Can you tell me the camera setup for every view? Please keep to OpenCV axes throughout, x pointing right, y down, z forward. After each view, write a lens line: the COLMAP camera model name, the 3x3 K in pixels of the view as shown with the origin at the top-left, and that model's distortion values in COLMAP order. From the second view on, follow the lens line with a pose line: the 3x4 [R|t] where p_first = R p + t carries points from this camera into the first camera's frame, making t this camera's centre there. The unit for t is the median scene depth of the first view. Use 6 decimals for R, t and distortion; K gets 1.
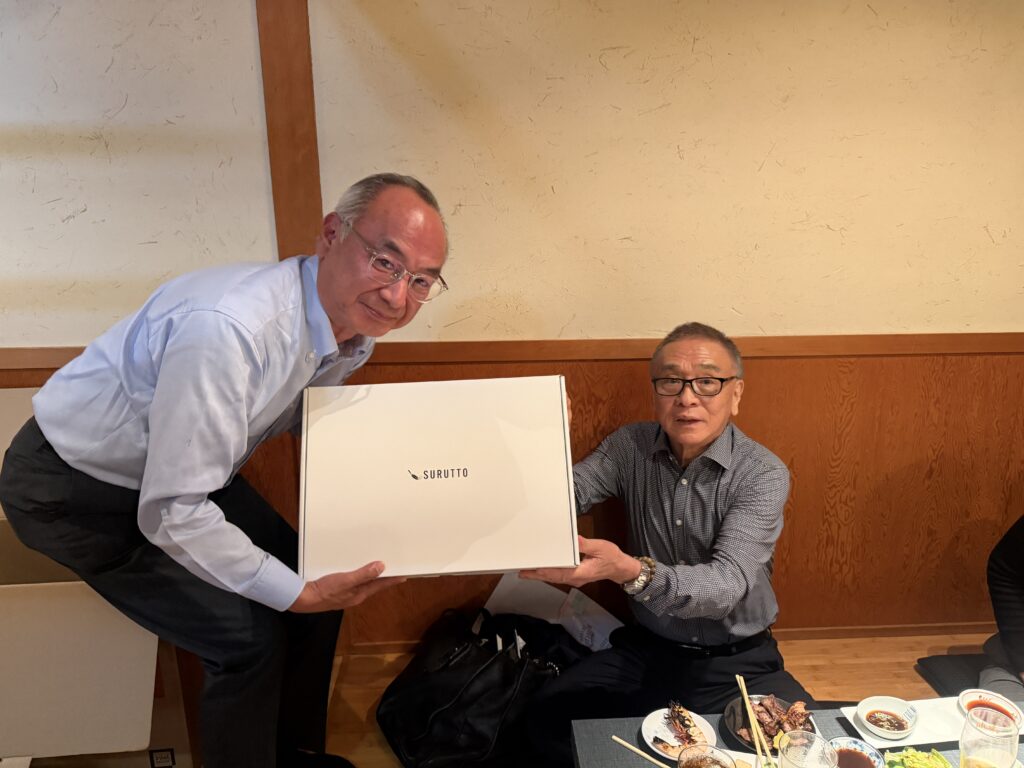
lens RADIAL K [[743.5, 0, 504.3], [0, 743.5, 385.1], [0, 0, 1]] dist [0.022338, -0.038473]
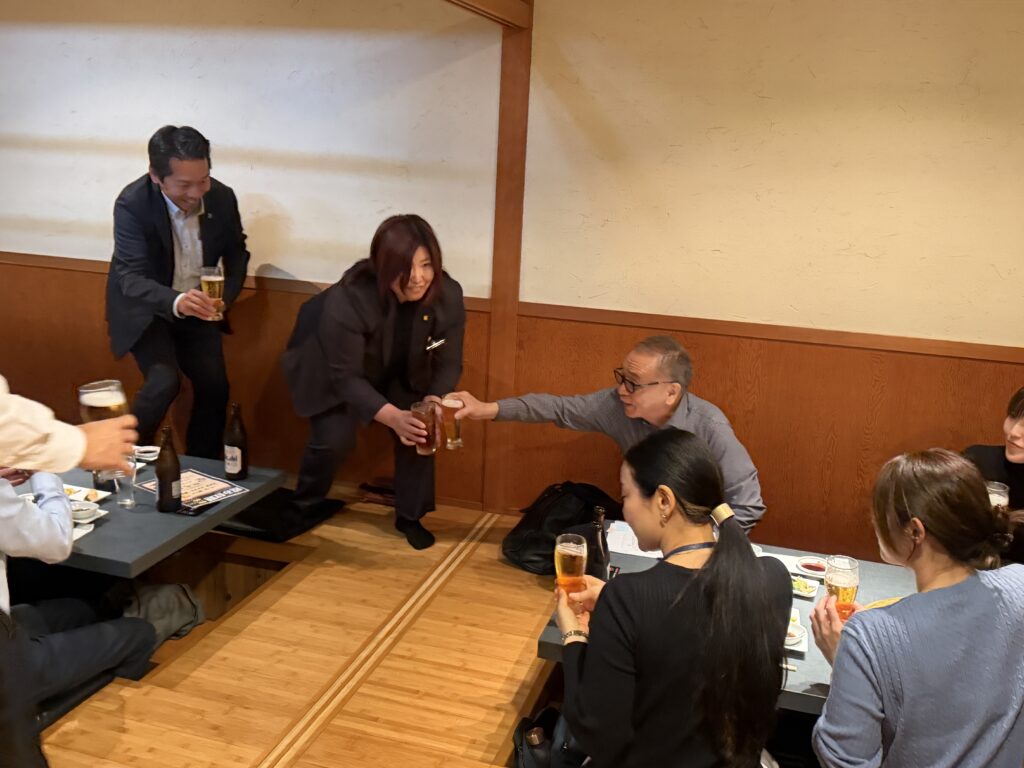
lens RADIAL K [[957.3, 0, 513.4], [0, 957.3, 363.0], [0, 0, 1]] dist [0.047746, 0.000000]
pose [[0.940498, 0.120012, -0.317899, 0.409410], [-0.139561, 0.989431, -0.039363, 0.150511], [0.309815, 0.081387, 0.947307, -0.892200]]
